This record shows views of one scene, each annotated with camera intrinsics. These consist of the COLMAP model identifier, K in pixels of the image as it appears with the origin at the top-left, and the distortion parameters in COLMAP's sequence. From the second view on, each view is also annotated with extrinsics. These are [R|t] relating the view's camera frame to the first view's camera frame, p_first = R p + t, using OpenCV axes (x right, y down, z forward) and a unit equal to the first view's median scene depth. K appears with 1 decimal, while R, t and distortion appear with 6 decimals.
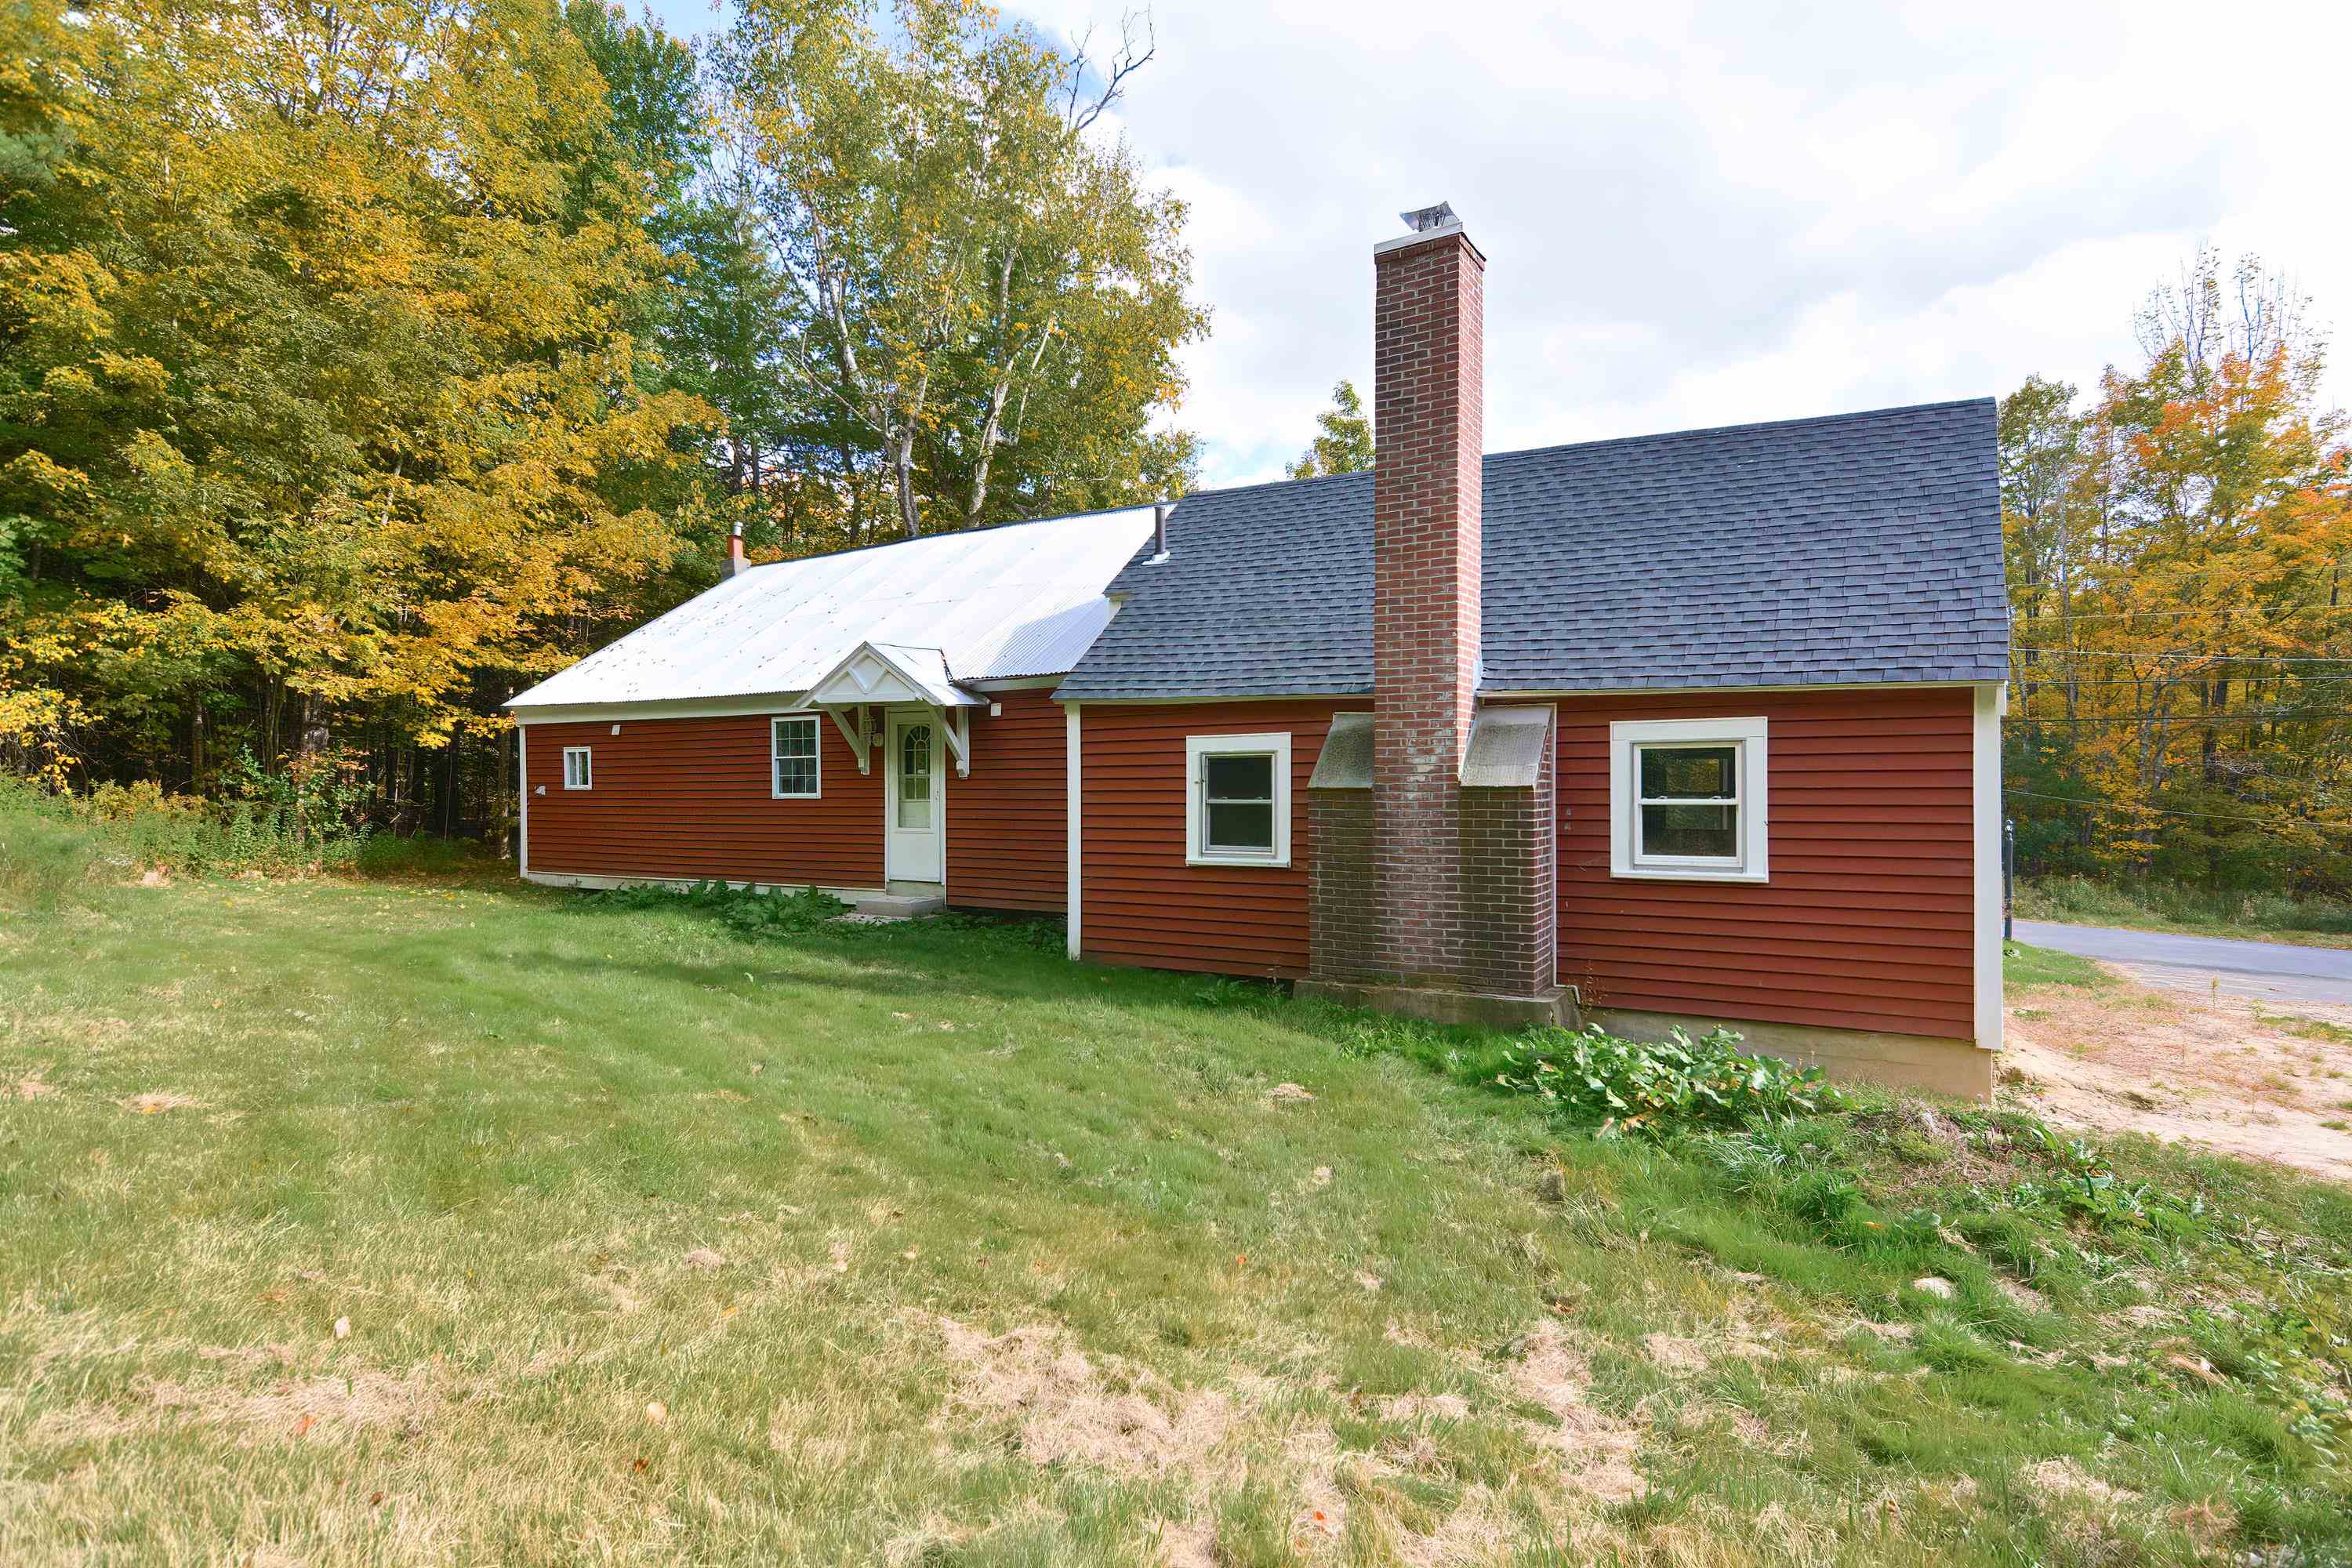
lens RADIAL K [[1166.6, 0, 1099.4], [0, 1166.6, 755.9], [0, 0, 1]] dist [-0.002084, -0.010103]
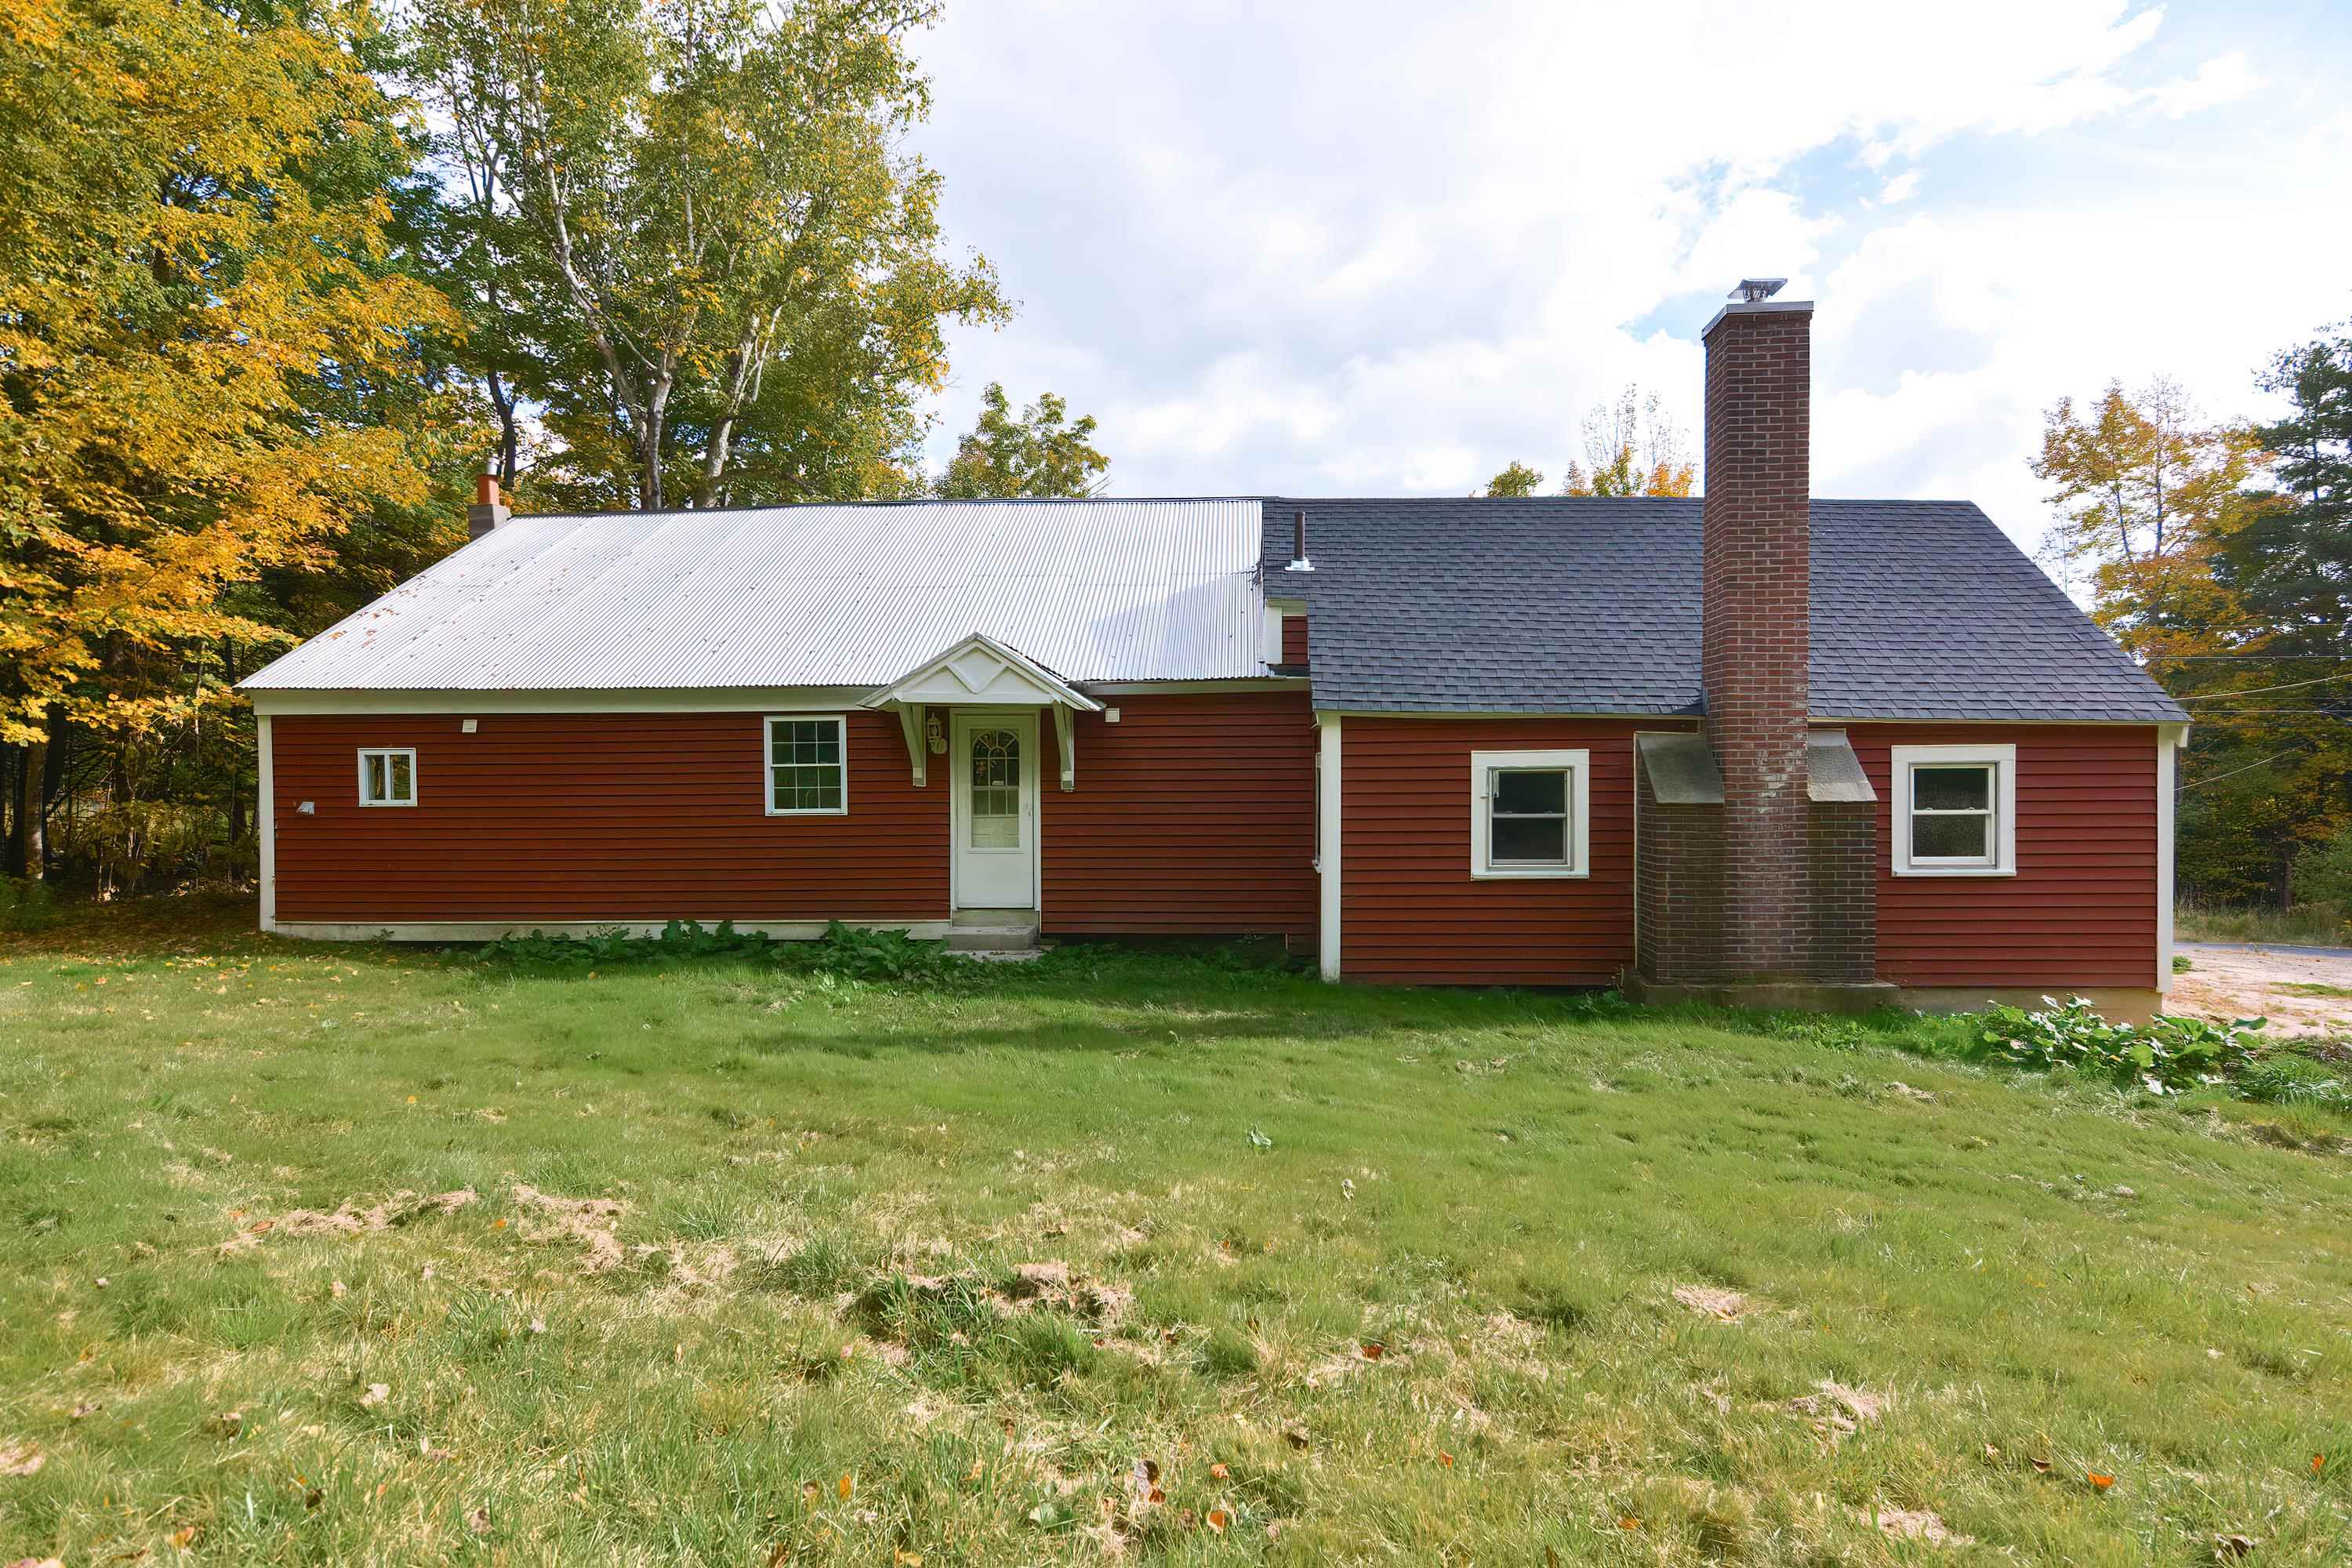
lens RADIAL K [[1166.6, 0, 1113.6], [0, 1166.6, 763.1], [0, 0, 1]] dist [-0.002084, -0.010103]
pose [[0.887316, 0.004180, 0.461144, -0.675782], [-0.007667, 0.999954, 0.005689, -0.010201], [-0.461099, -0.008583, 0.887307, 0.260103]]
